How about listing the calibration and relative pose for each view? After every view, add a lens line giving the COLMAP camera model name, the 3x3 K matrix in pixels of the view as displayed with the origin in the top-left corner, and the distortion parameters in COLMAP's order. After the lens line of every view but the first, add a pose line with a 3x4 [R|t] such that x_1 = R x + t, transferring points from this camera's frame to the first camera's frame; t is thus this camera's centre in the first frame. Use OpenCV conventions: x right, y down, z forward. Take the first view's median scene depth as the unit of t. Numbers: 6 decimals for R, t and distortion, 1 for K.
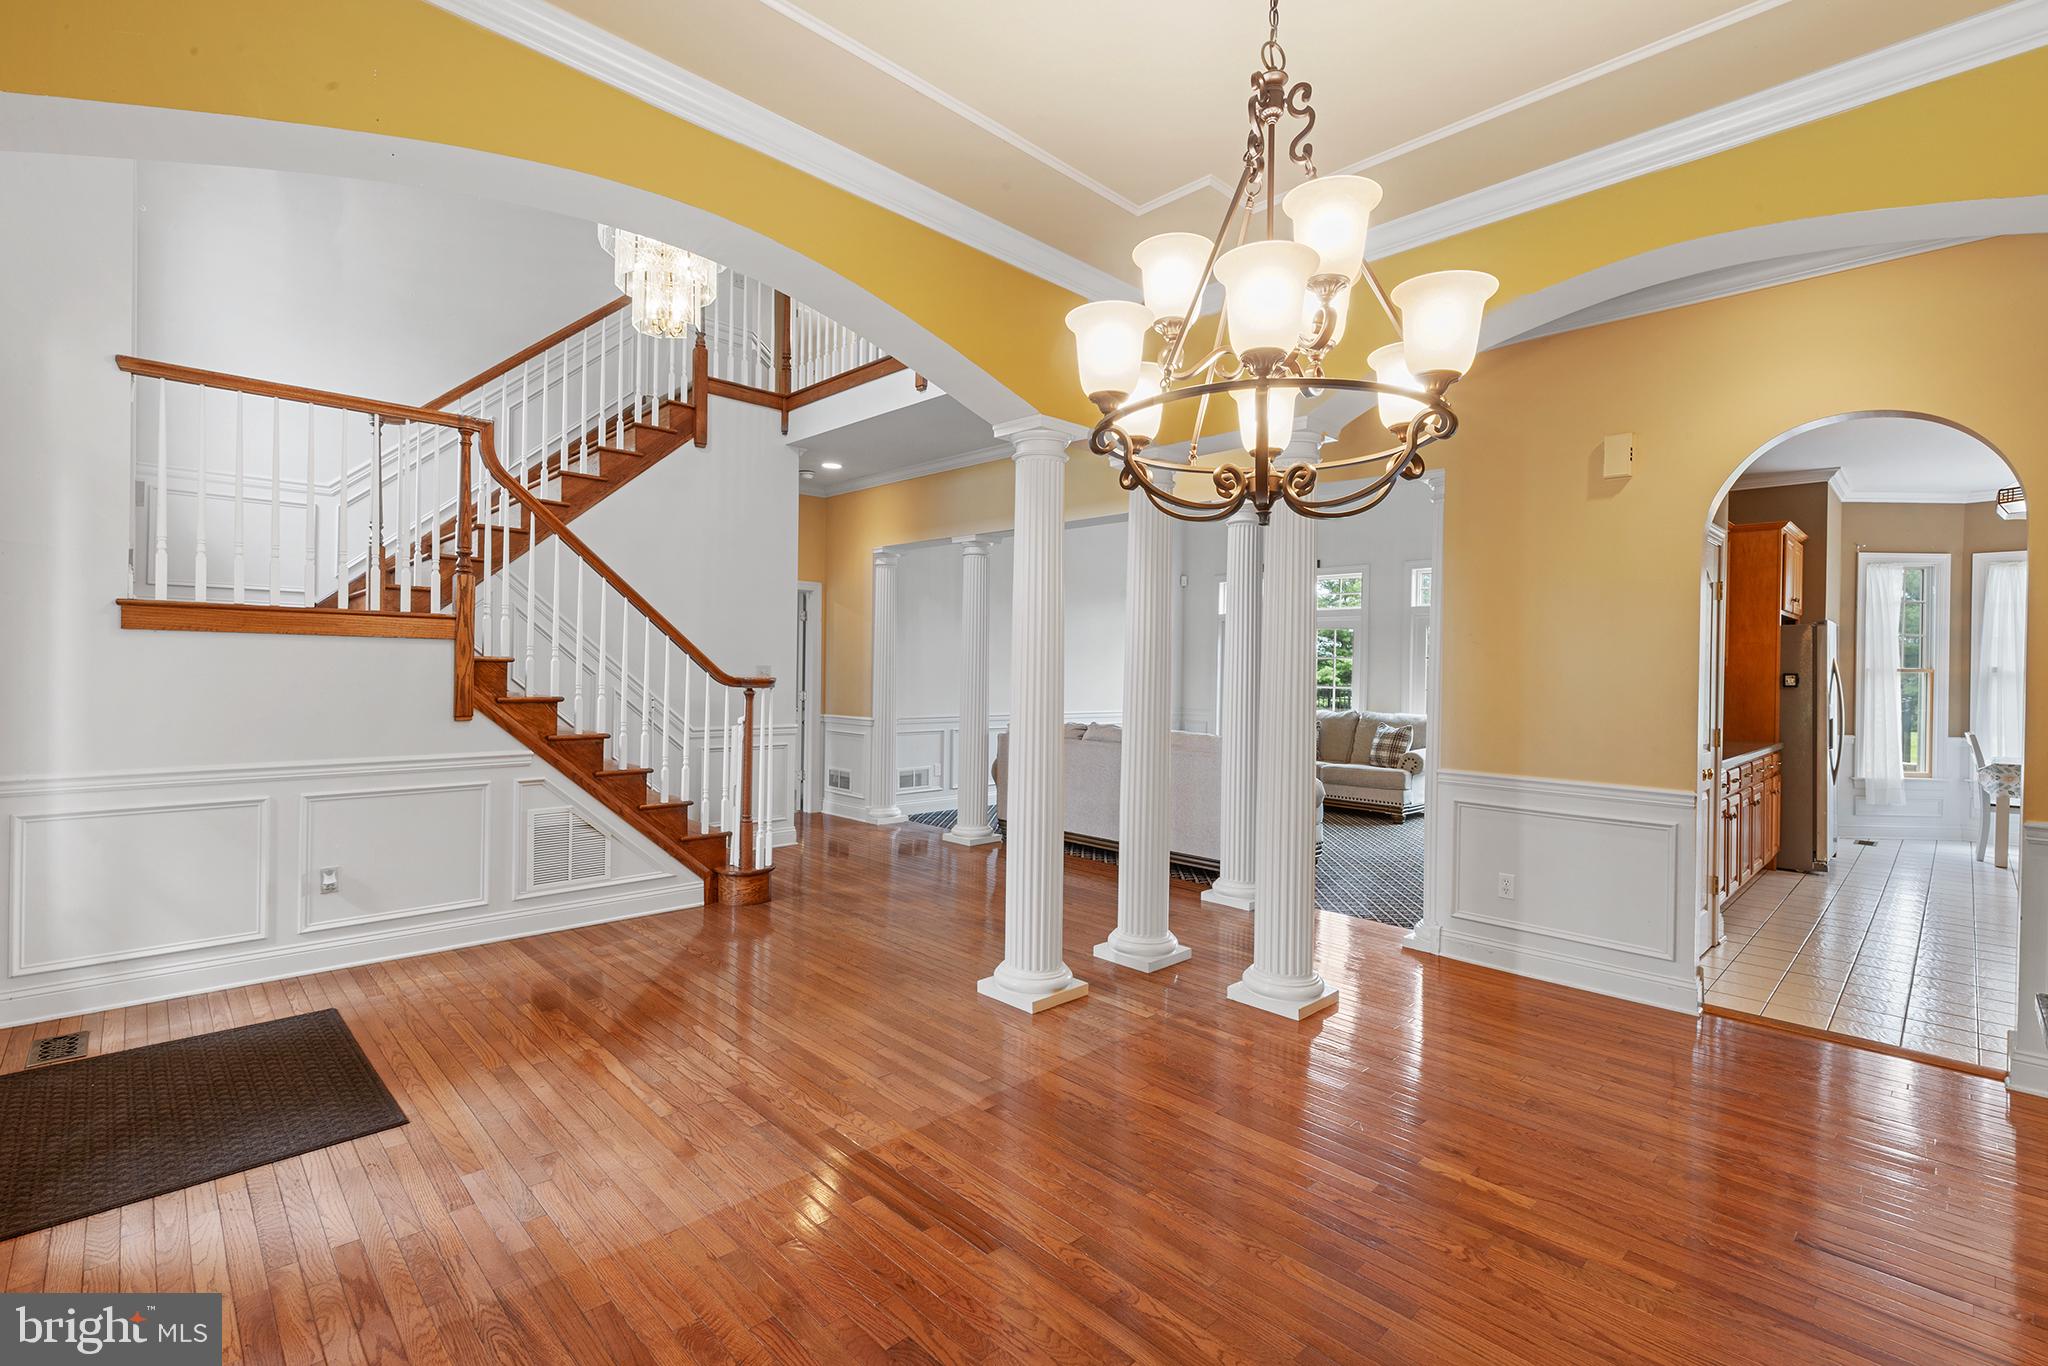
lens RADIAL K [[914.7, 0, 1028.6], [0, 914.7, 670.7], [0, 0, 1]] dist [-0.000881, -0.000346]
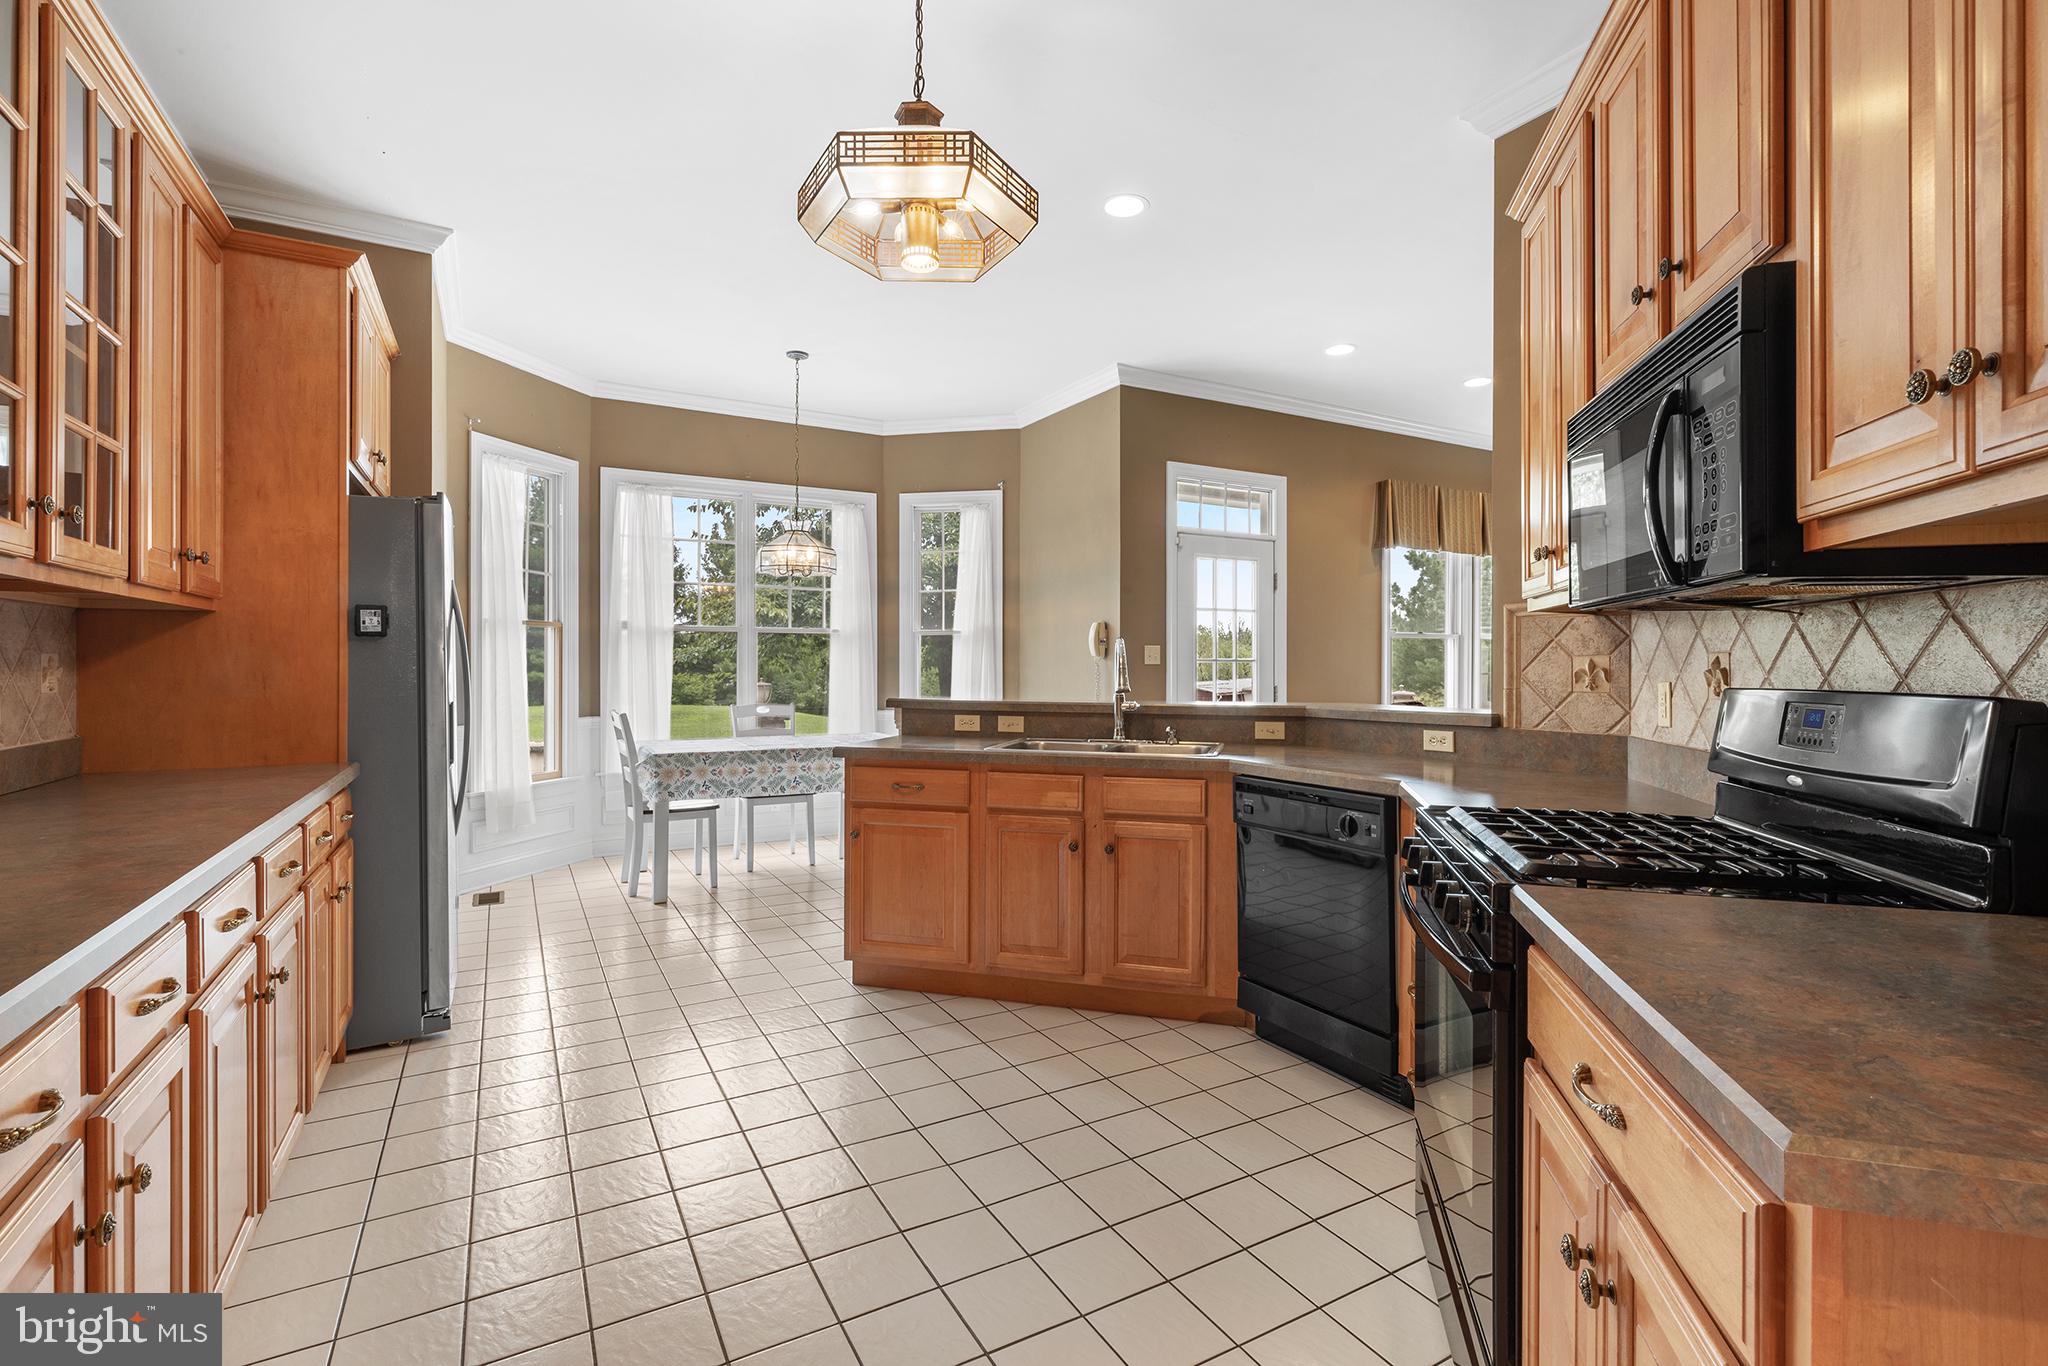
lens RADIAL K [[926.8, 0, 1029.9], [0, 926.8, 672.3], [0, 0, 1]] dist [-0.001370, -0.000407]
pose [[0.254963, -0.021662, 0.966708, 0.448232], [0.002648, 0.999761, 0.021705, 0.025090], [-0.966947, -0.002974, 0.254959, 0.538148]]
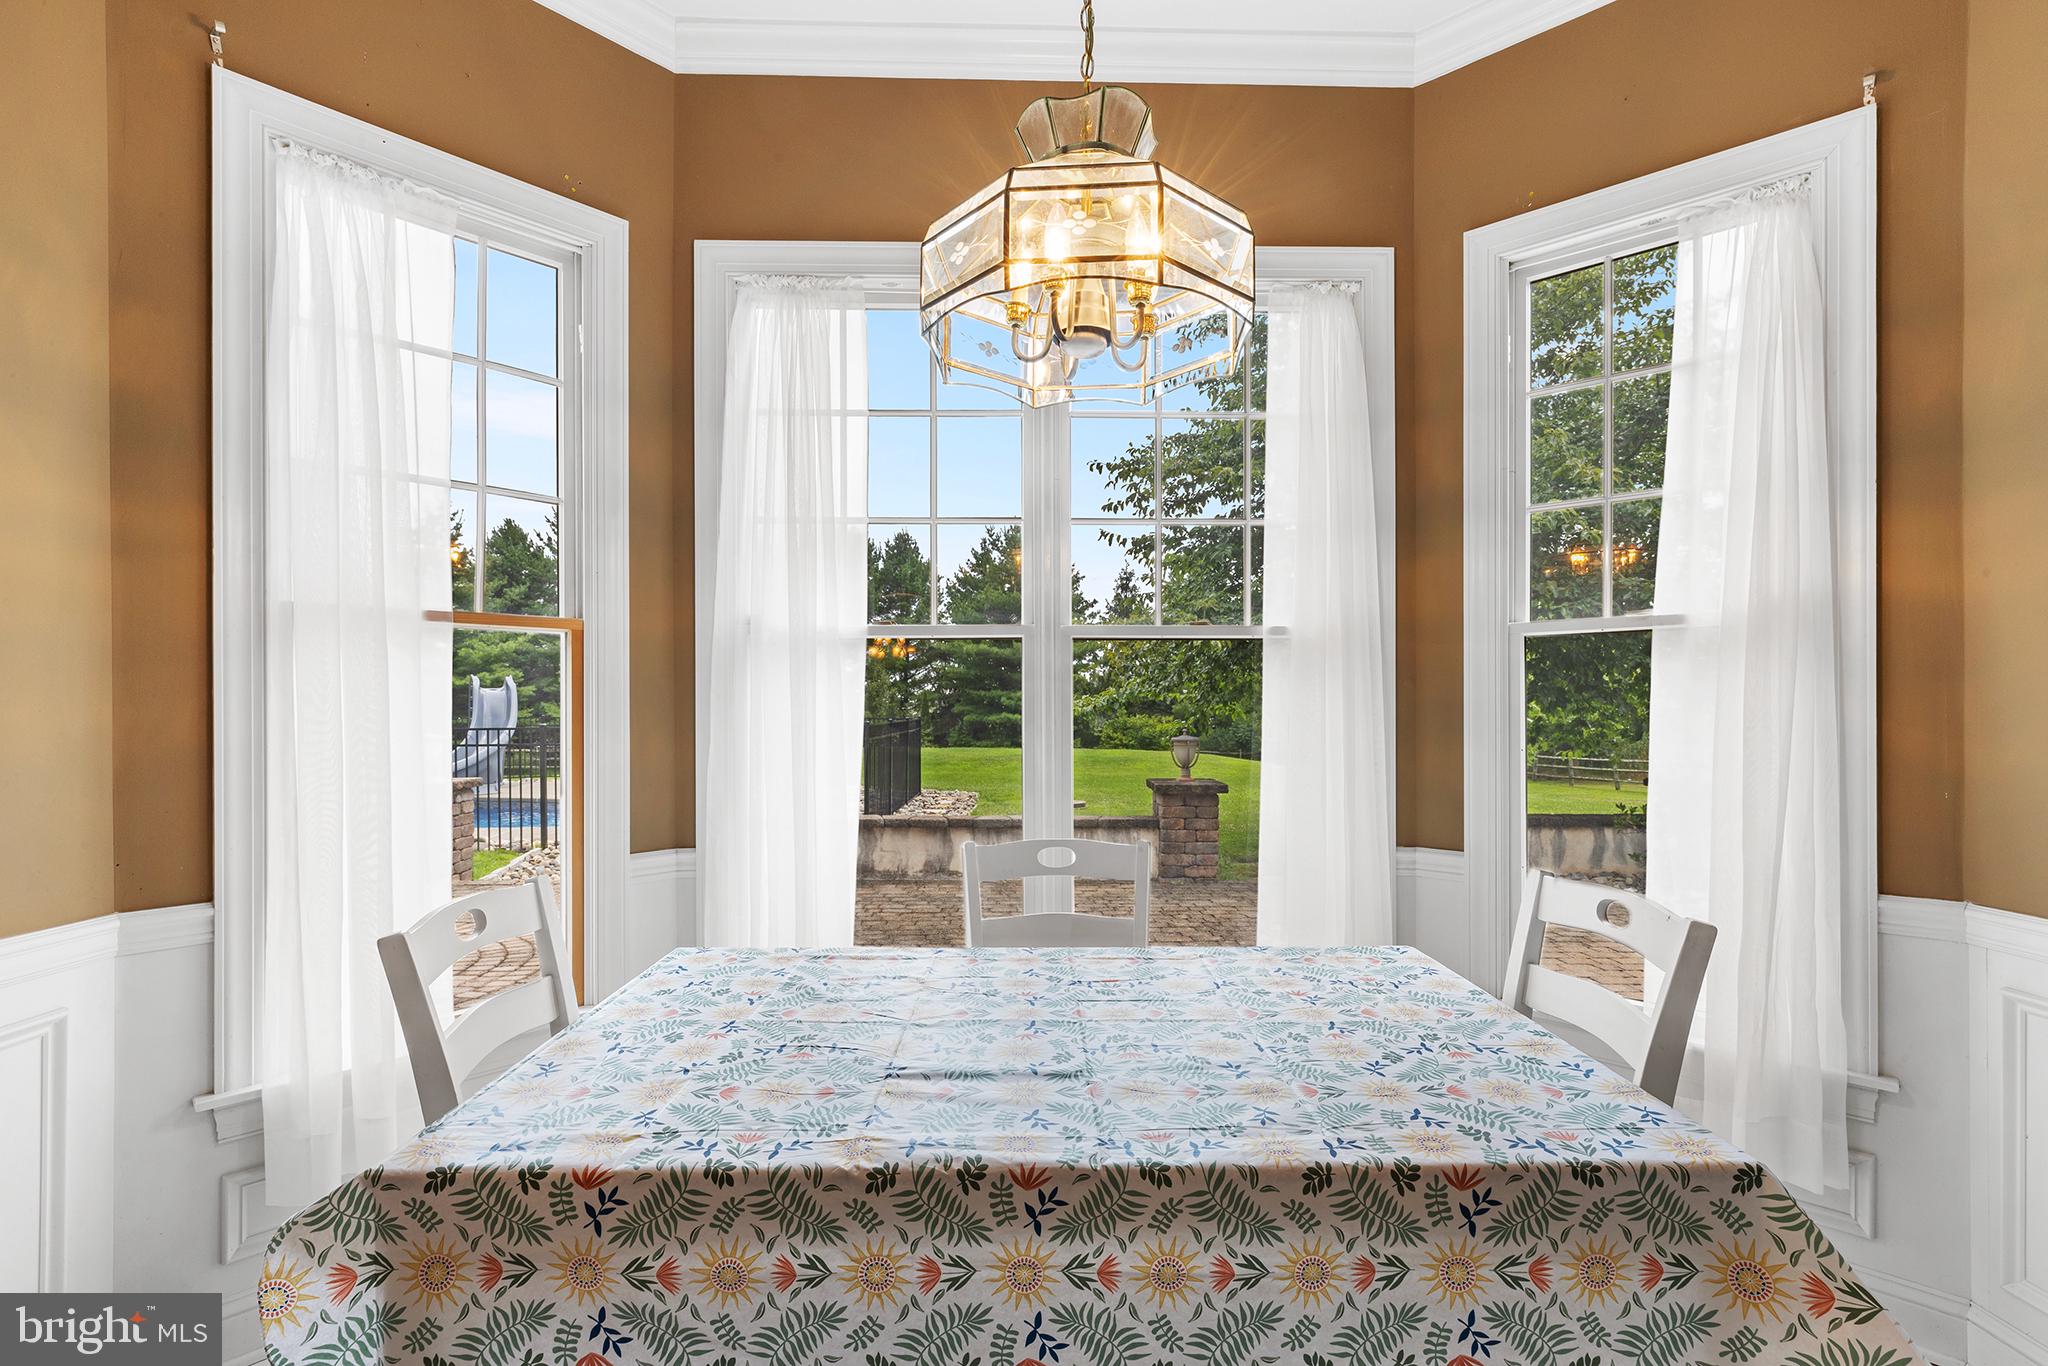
lens RADIAL K [[964.6, 0, 1029.2], [0, 964.6, 712.6], [0, 0, 1]] dist [0.000870, -0.000019]
pose [[0.673475, -0.019542, 0.738952, 0.992827], [0.012052, 0.999808, 0.015457, 0.026932], [-0.739112, -0.001504, 0.673581, 0.801534]]
